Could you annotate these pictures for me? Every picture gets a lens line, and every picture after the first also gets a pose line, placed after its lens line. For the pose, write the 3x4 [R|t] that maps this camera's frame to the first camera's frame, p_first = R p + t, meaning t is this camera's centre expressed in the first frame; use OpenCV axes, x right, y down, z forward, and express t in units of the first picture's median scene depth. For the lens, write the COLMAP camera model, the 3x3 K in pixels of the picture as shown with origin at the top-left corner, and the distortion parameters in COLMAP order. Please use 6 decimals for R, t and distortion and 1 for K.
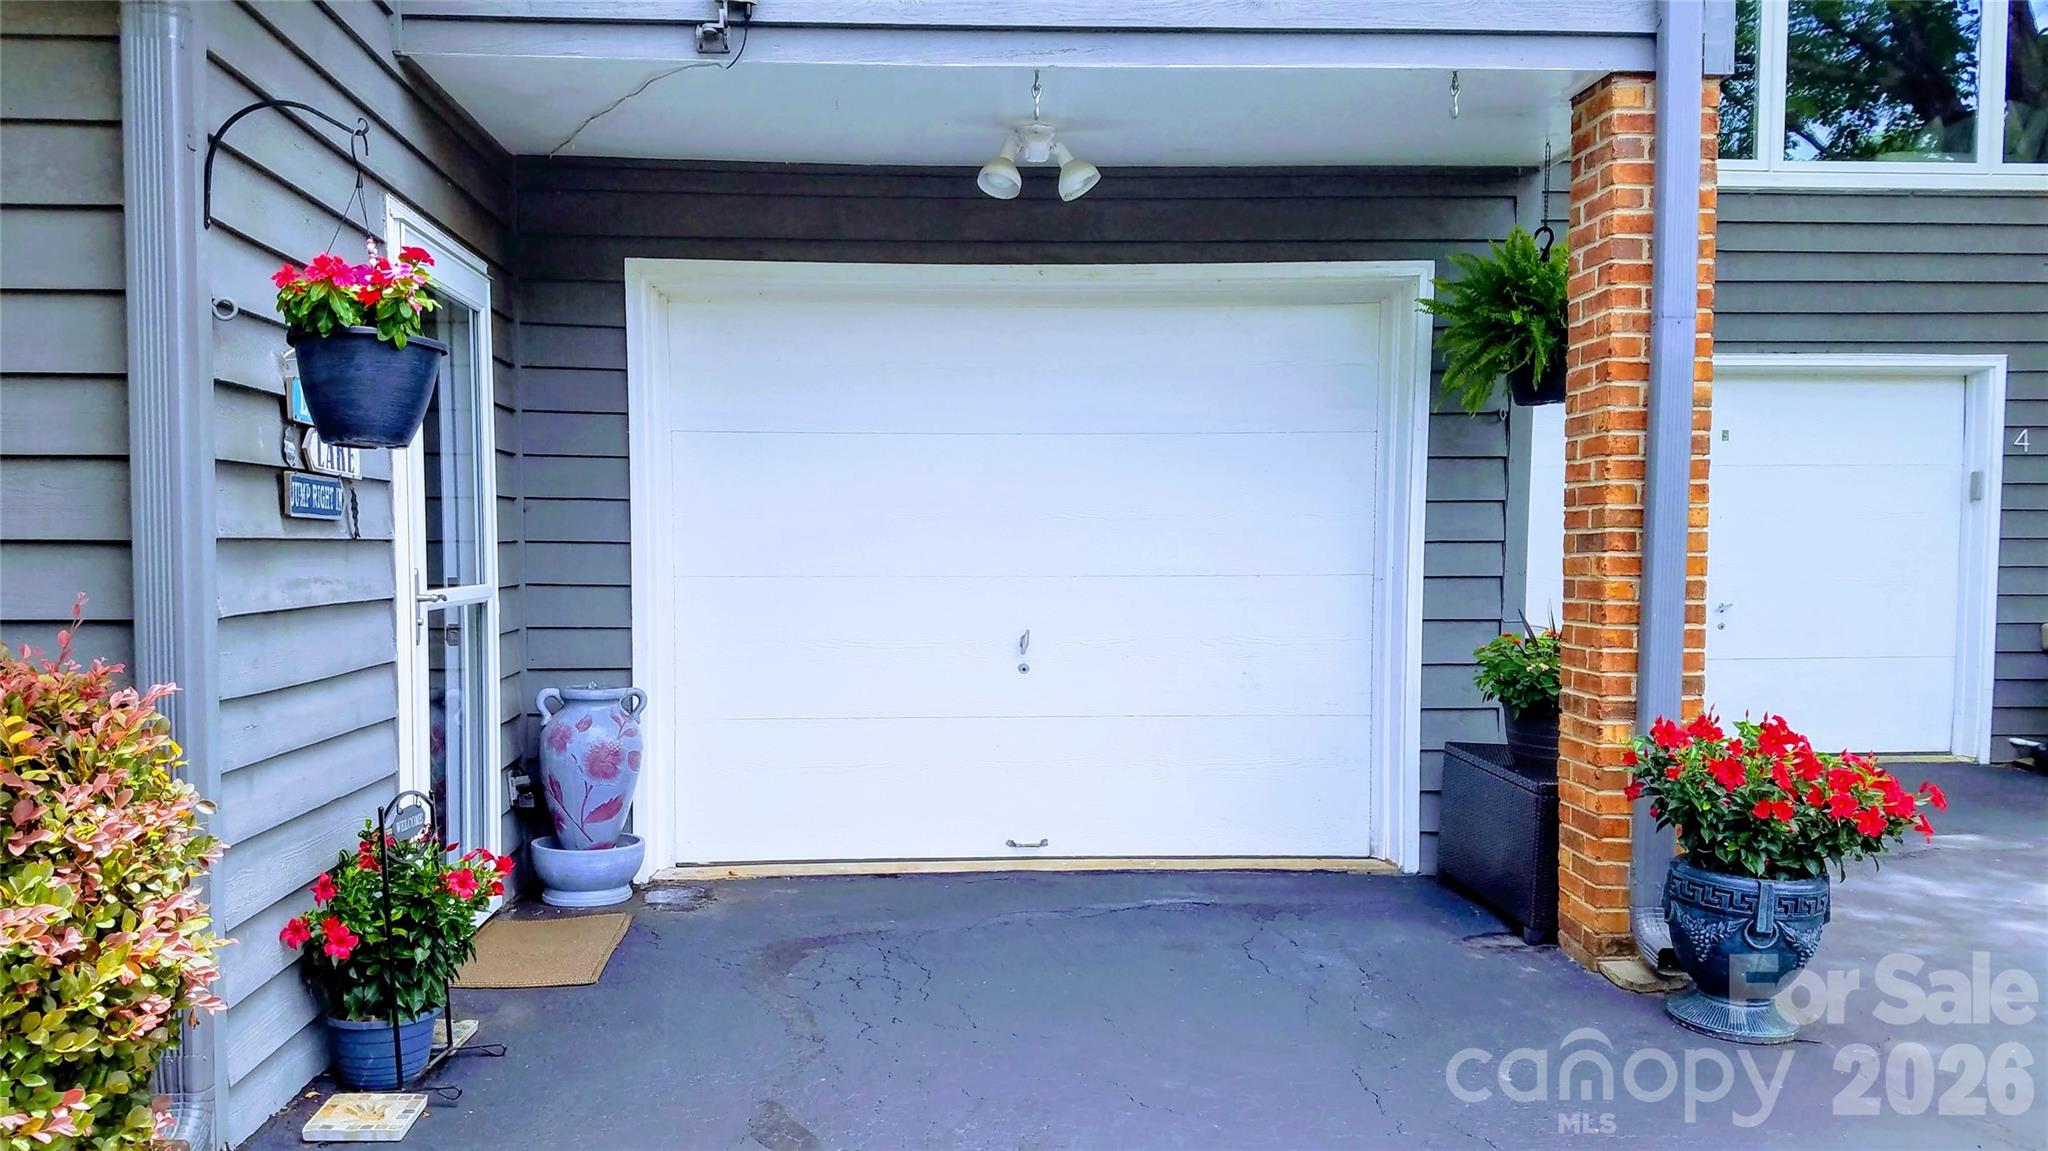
lens RADIAL K [[1612.7, 0, 981.2], [0, 1612.7, 636.4], [0, 0, 1]] dist [0.268062, -0.525773]
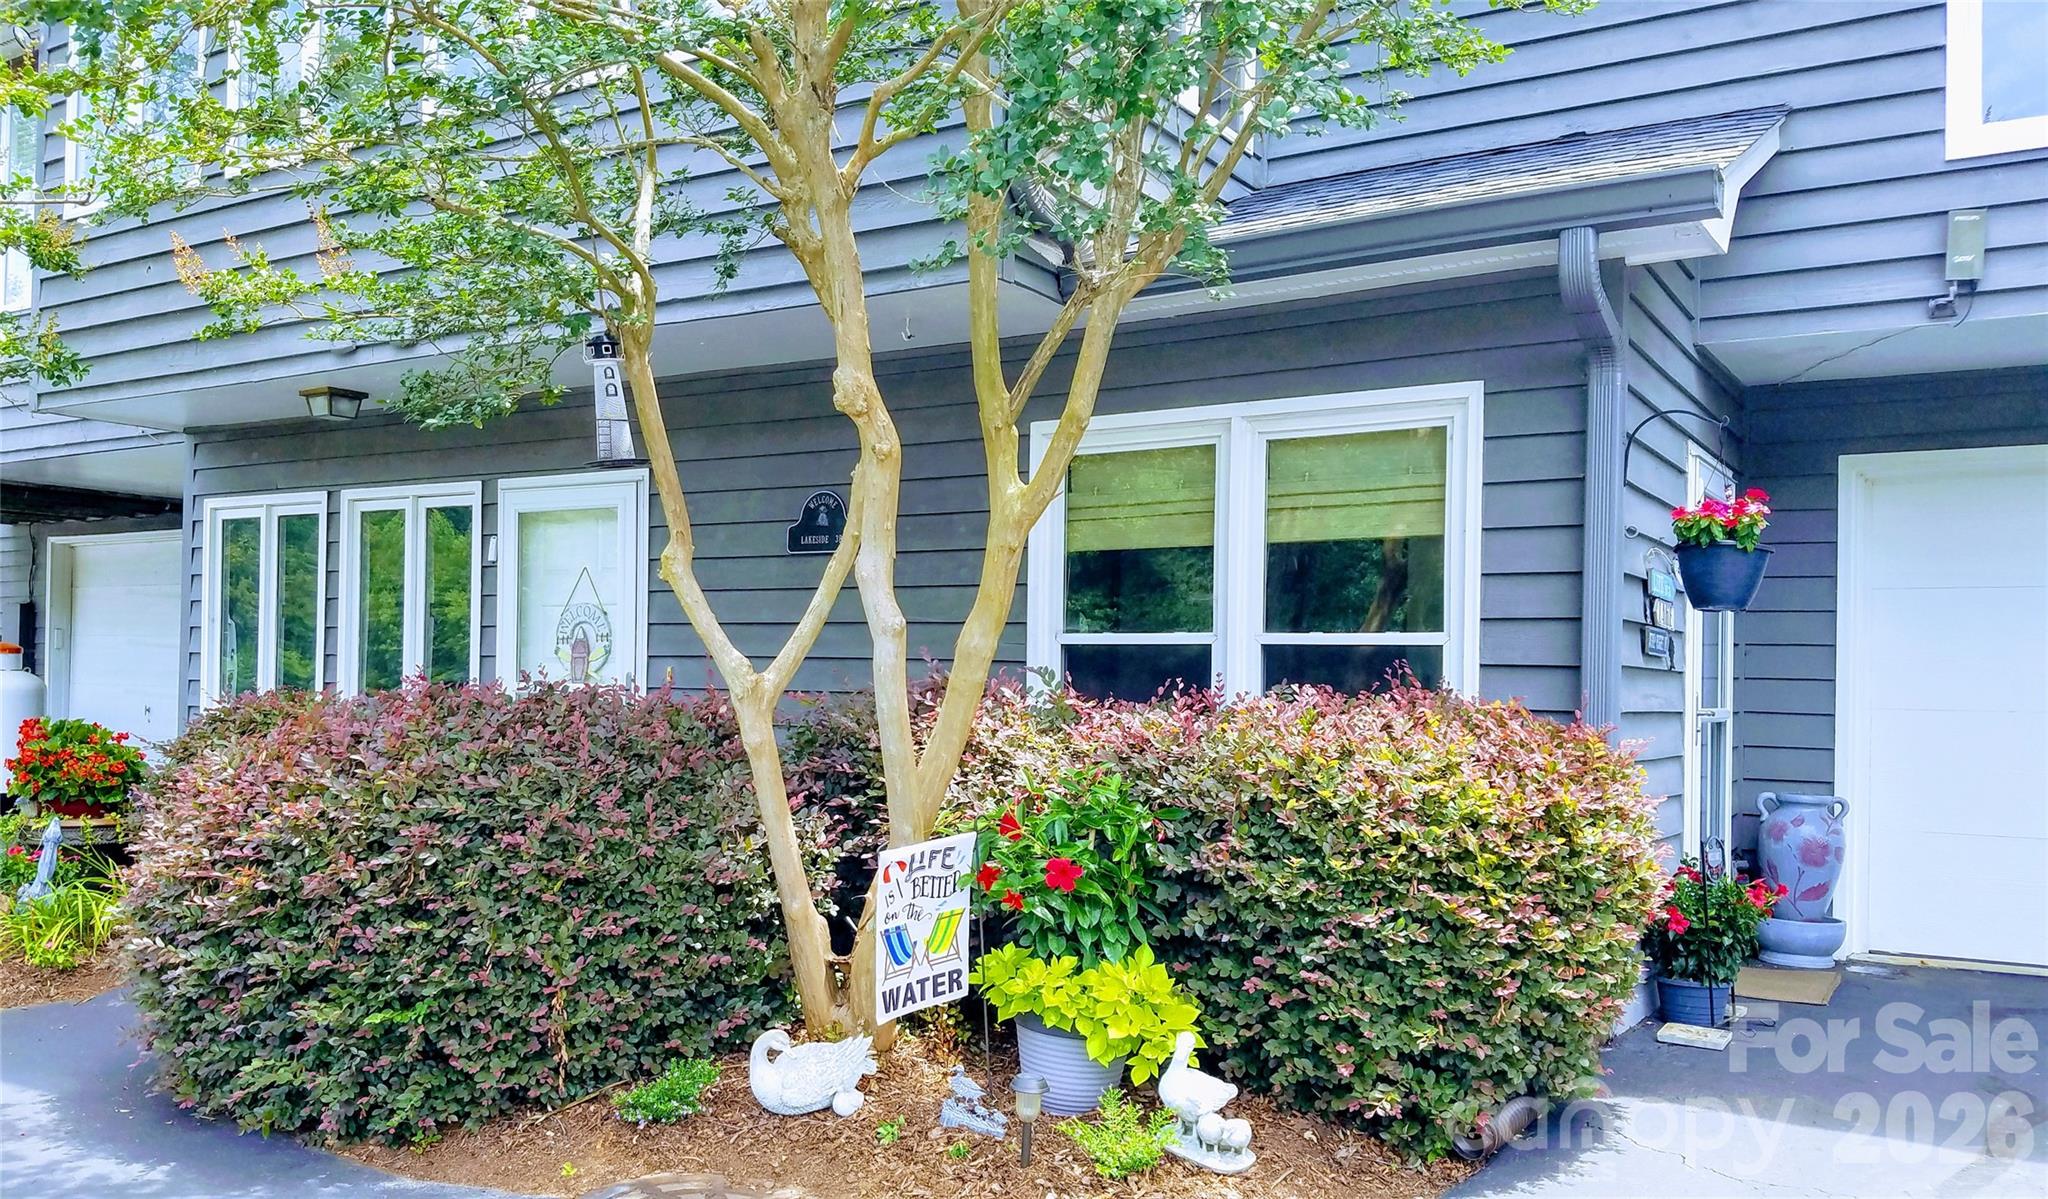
lens RADIAL K [[1580.3, 0, 1022.3], [0, 1580.3, 652.5], [0, 0, 1]] dist [0.006854, 0.003689]
pose [[0.803025, 0.002795, -0.595939, 0.007417], [-0.051876, 0.996521, -0.065229, 0.045816], [0.593683, 0.083295, 0.800376, -0.465672]]
